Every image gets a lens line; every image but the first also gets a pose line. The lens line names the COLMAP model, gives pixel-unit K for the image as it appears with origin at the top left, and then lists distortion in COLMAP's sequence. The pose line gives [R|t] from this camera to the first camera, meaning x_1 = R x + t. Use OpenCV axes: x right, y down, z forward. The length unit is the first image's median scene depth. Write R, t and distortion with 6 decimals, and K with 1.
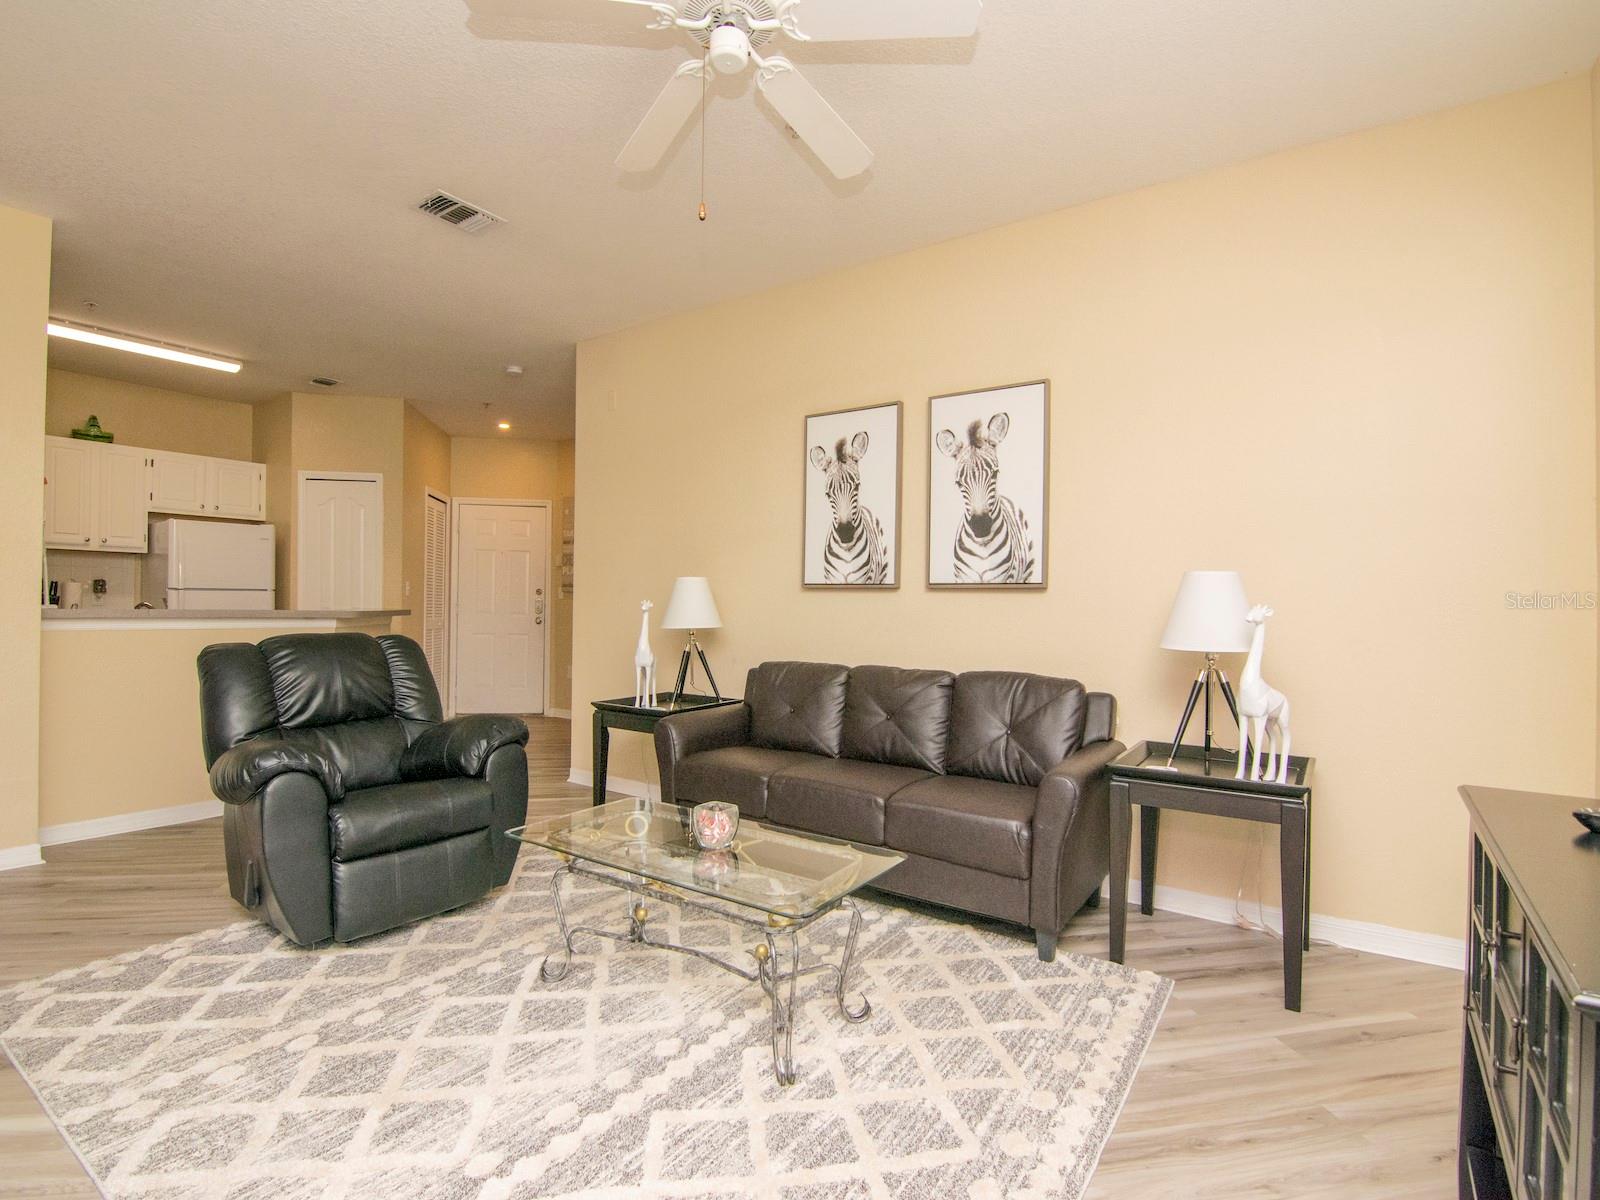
lens RADIAL K [[794.2, 0, 798.7], [0, 794.2, 601.6], [0, 0, 1]] dist [-0.002255, -0.010072]
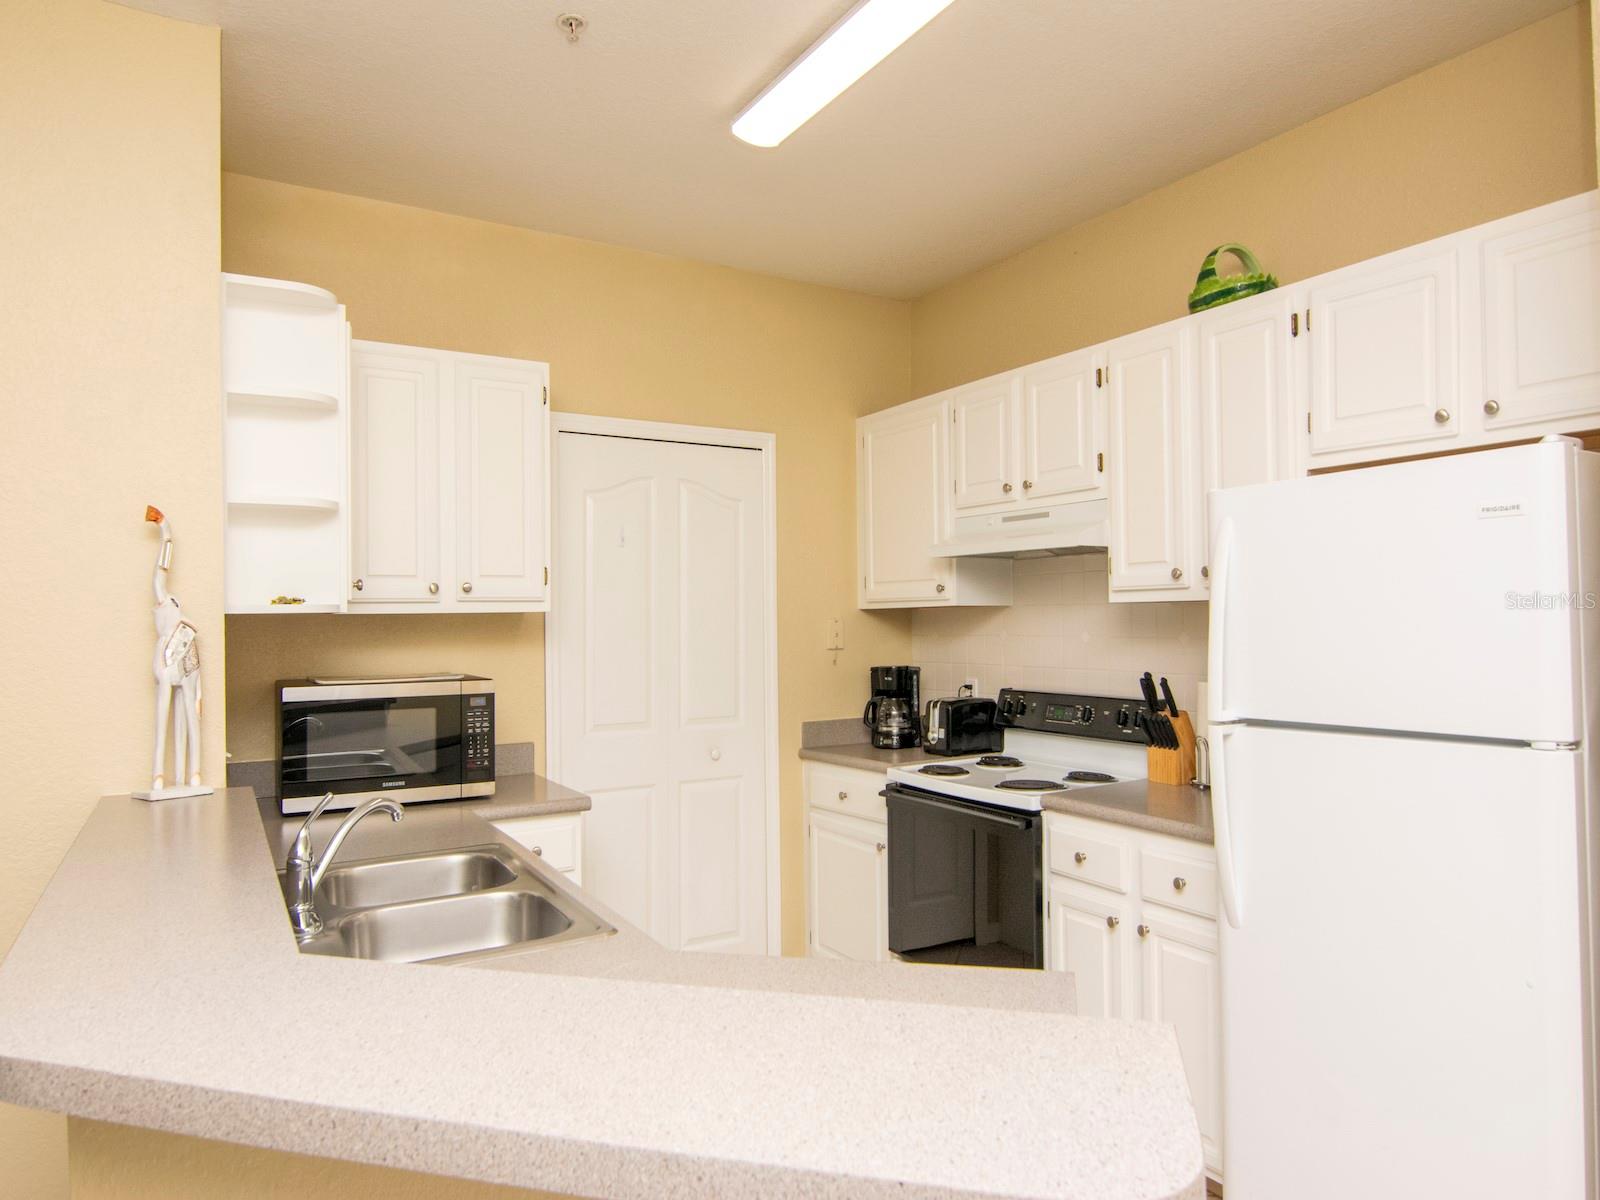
lens RADIAL K [[1020.8, 0, 816.9], [0, 1020.8, 593.4], [0, 0, 1]] dist [0.006547, -0.000600]
pose [[-0.390596, -0.030872, -0.920045, -0.561277], [0.012654, 0.999163, -0.038898, -0.077877], [0.920475, -0.026835, -0.389878, 1.559128]]
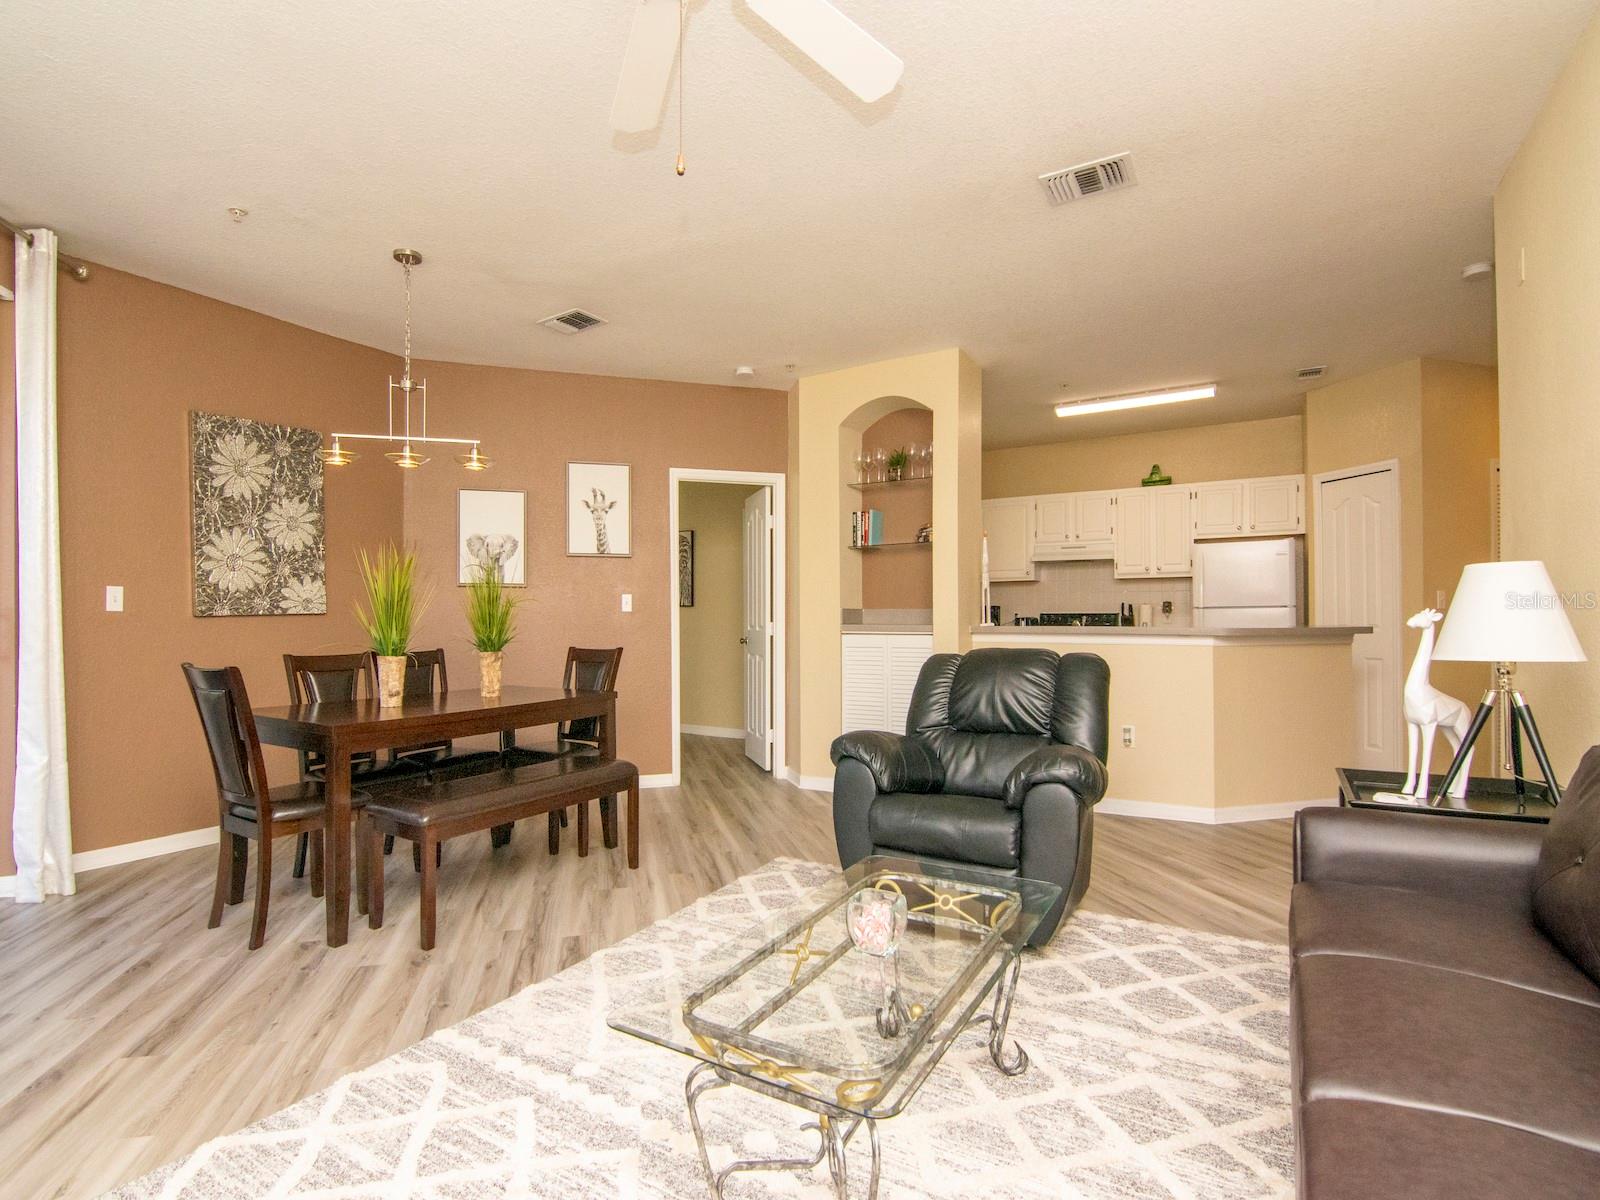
lens RADIAL K [[794.2, 0, 797.1], [0, 794.2, 613.8], [0, 0, 1]] dist [-0.002255, -0.010072]
pose [[0.085310, -0.019211, -0.996169, 0.387870], [0.011701, 0.999764, -0.018278, 0.009202], [0.996286, -0.010097, 0.085515, 0.542323]]
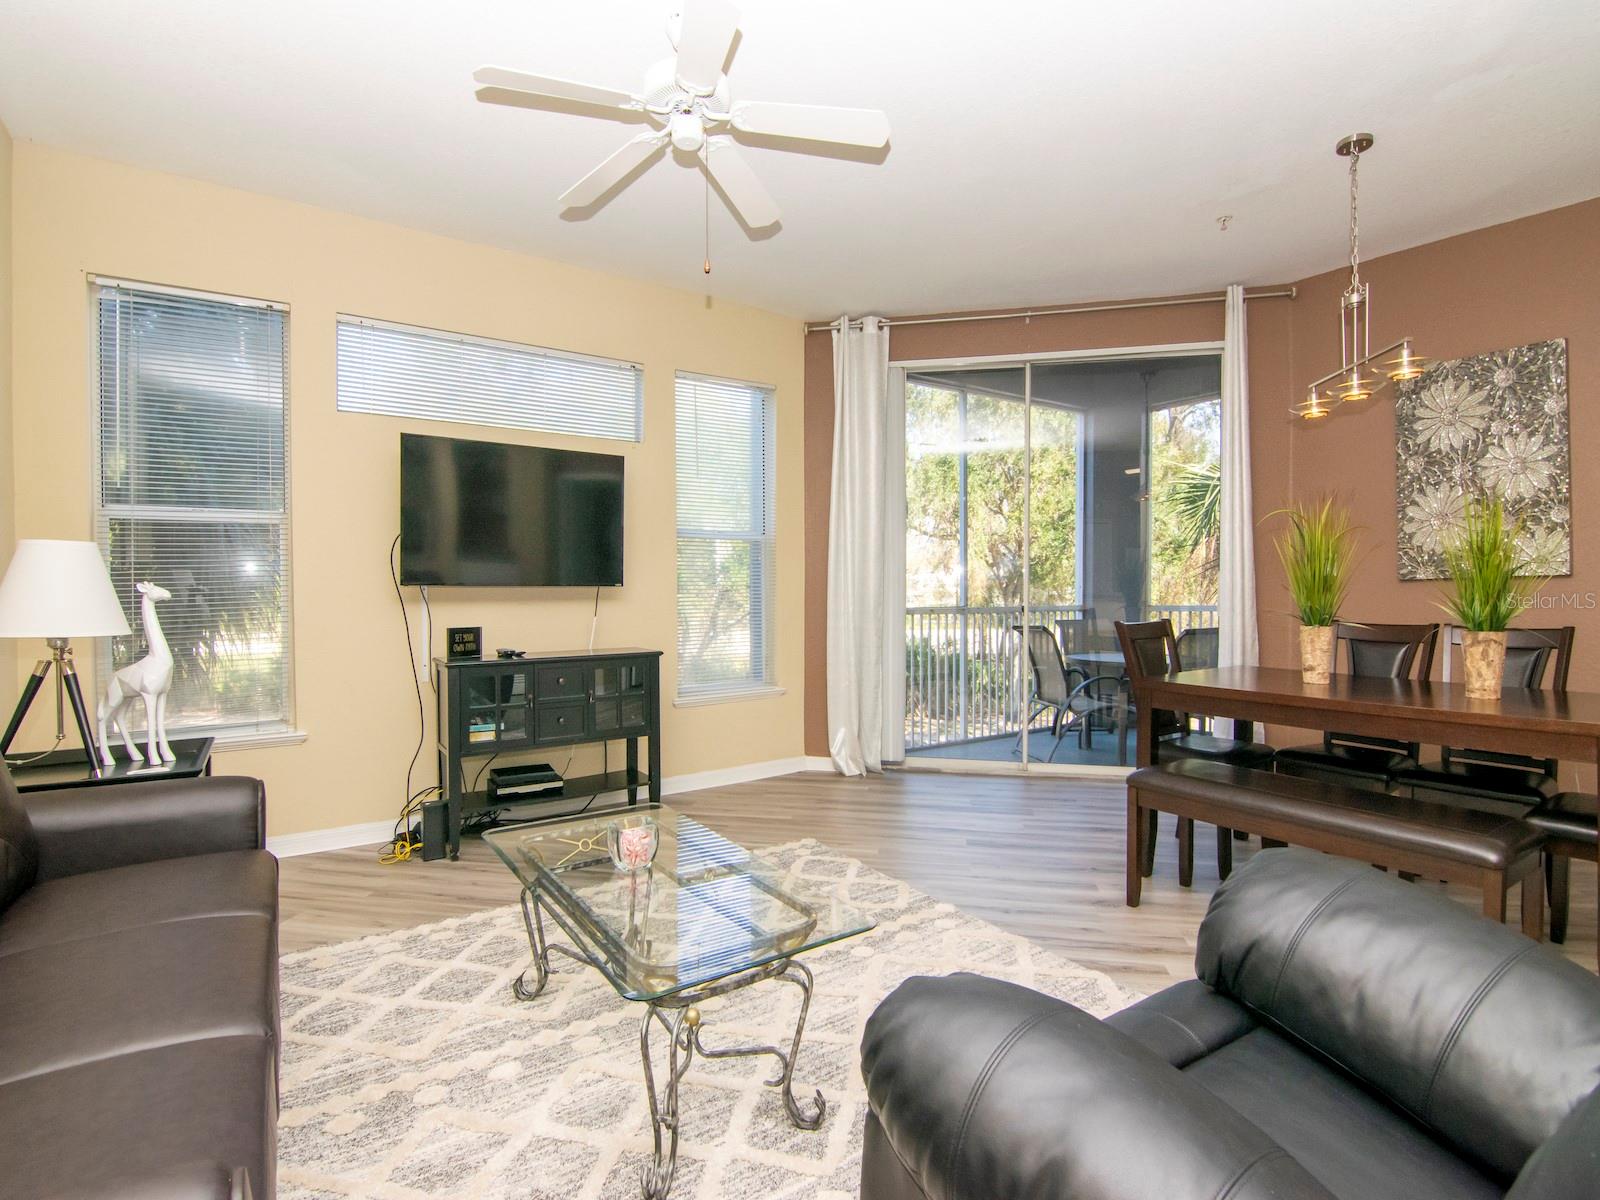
lens RADIAL K [[794.2, 0, 791.2], [0, 794.2, 589.2], [0, 0, 1]] dist [-0.002255, -0.010072]
pose [[-0.939006, -0.009925, 0.343756, -0.349946], [-0.009635, 0.999950, 0.002553, 0.000978], [-0.343765, -0.000915, -0.939055, 1.096815]]
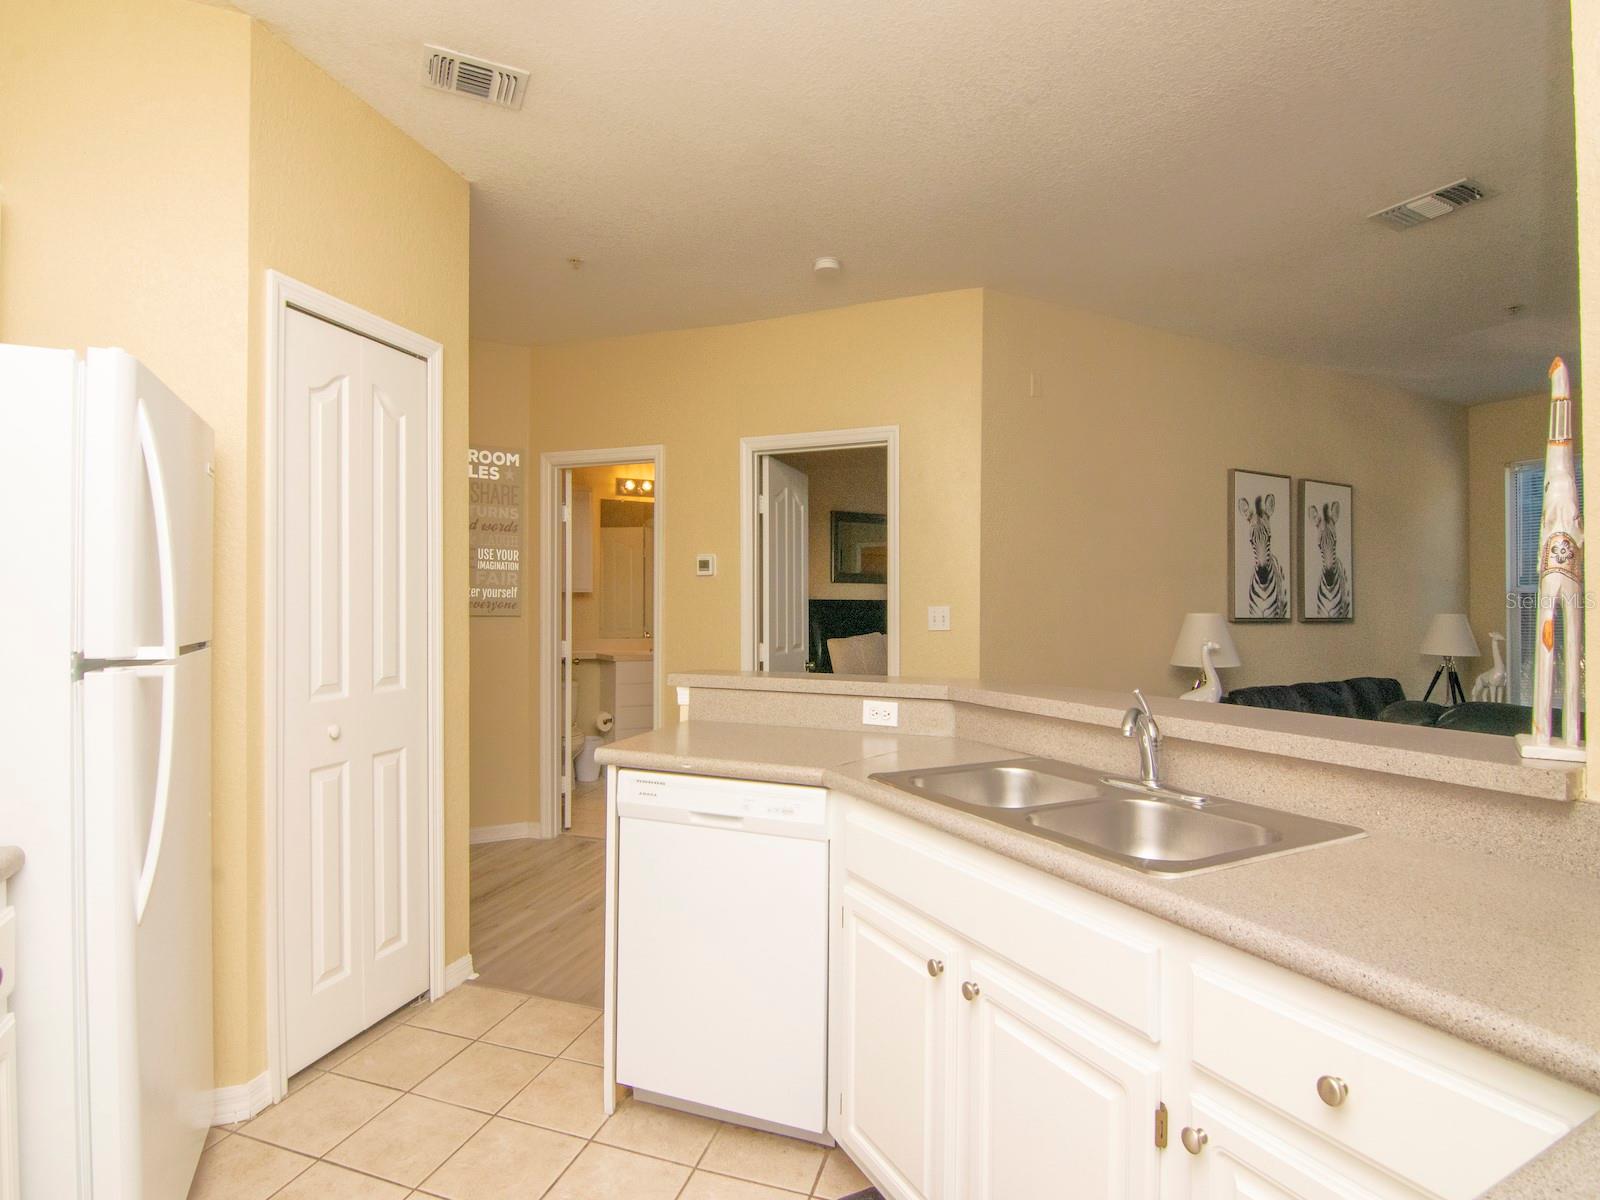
lens RADIAL K [[807.3, 0, 775.3], [0, 807.3, 609.0], [0, 0, 1]] dist [-0.004055, -0.011965]
pose [[0.461485, -0.011638, 0.887072, -1.390703], [-0.001169, 0.999905, 0.013726, -0.053401], [-0.887147, -0.007371, 0.461428, 1.116730]]
